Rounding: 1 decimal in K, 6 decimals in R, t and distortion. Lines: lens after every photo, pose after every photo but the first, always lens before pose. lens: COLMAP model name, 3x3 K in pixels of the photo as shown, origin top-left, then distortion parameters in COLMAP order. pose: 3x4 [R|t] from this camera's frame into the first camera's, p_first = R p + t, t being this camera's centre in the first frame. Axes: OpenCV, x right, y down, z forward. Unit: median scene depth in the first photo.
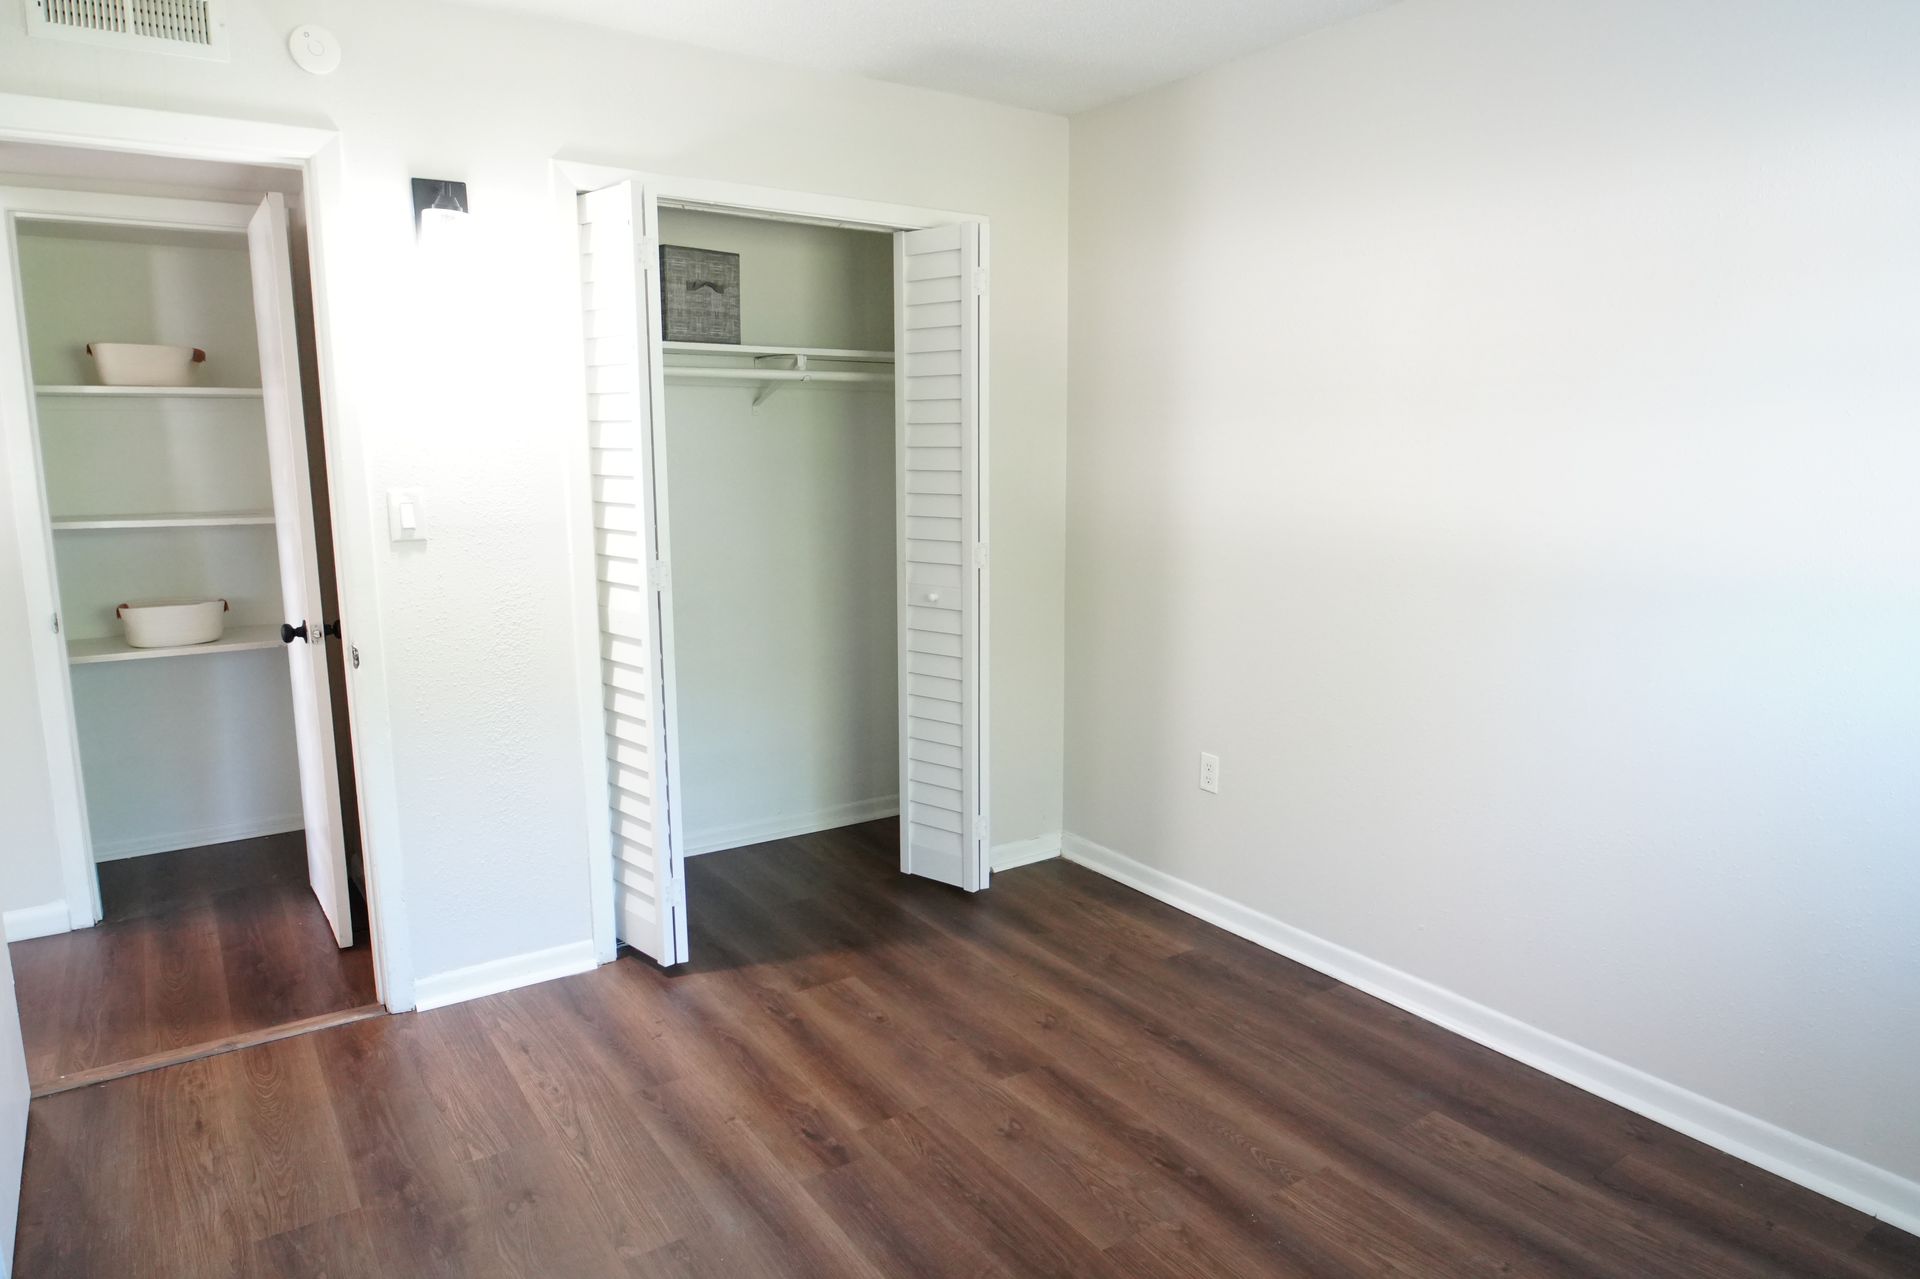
lens RADIAL K [[1181.5, 0, 961.8], [0, 1181.5, 634.4], [0, 0, 1]] dist [-0.036303, 0.020918]
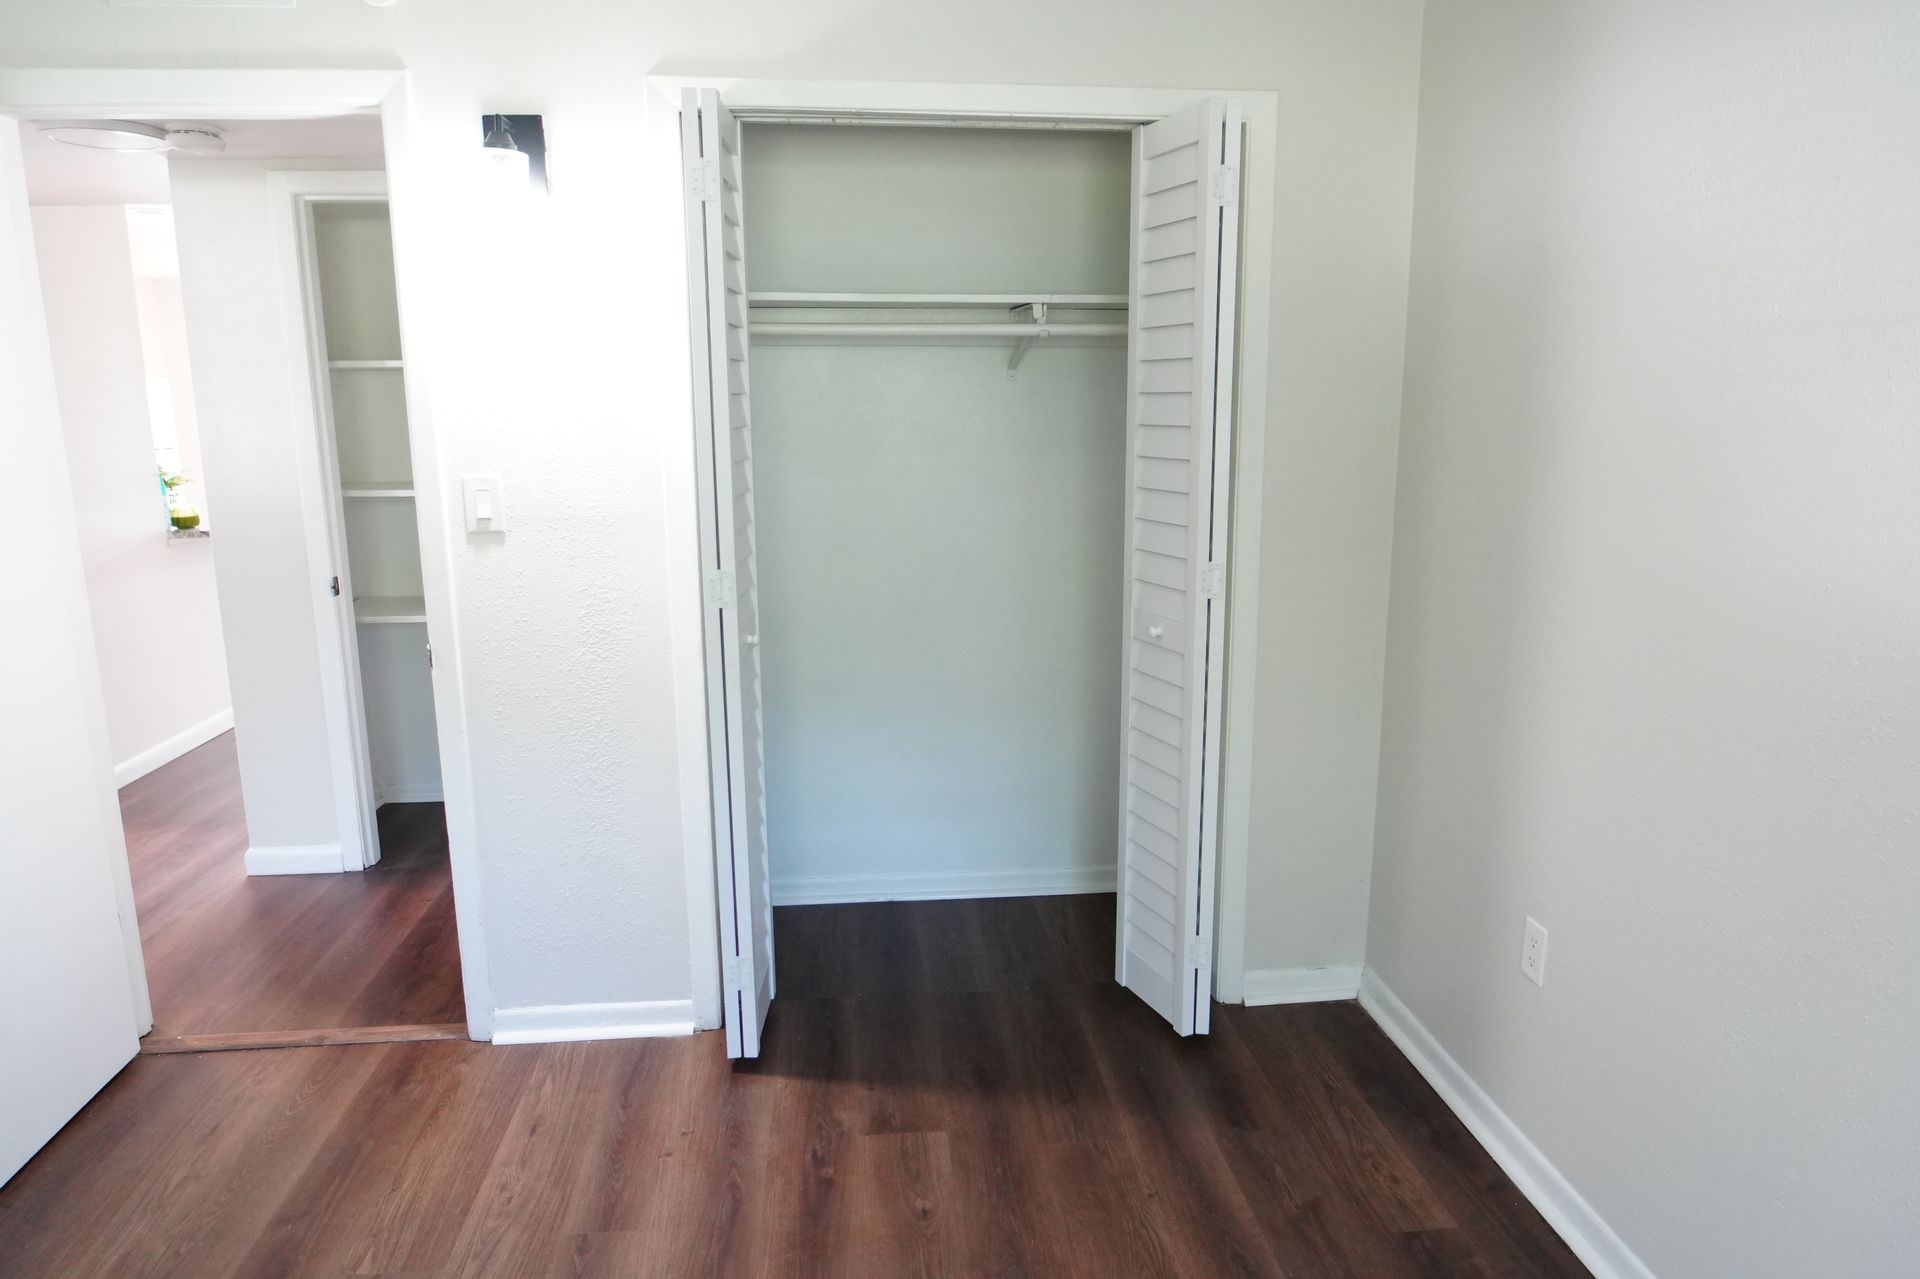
lens RADIAL K [[1181.5, 0, 961.8], [0, 1181.5, 634.4], [0, 0, 1]] dist [-0.036303, 0.020918]
pose [[0.879019, 0.089483, -0.468315, 0.226713], [-0.072524, 0.995895, 0.054164, -0.064790], [0.471239, -0.013647, 0.881900, 0.320786]]
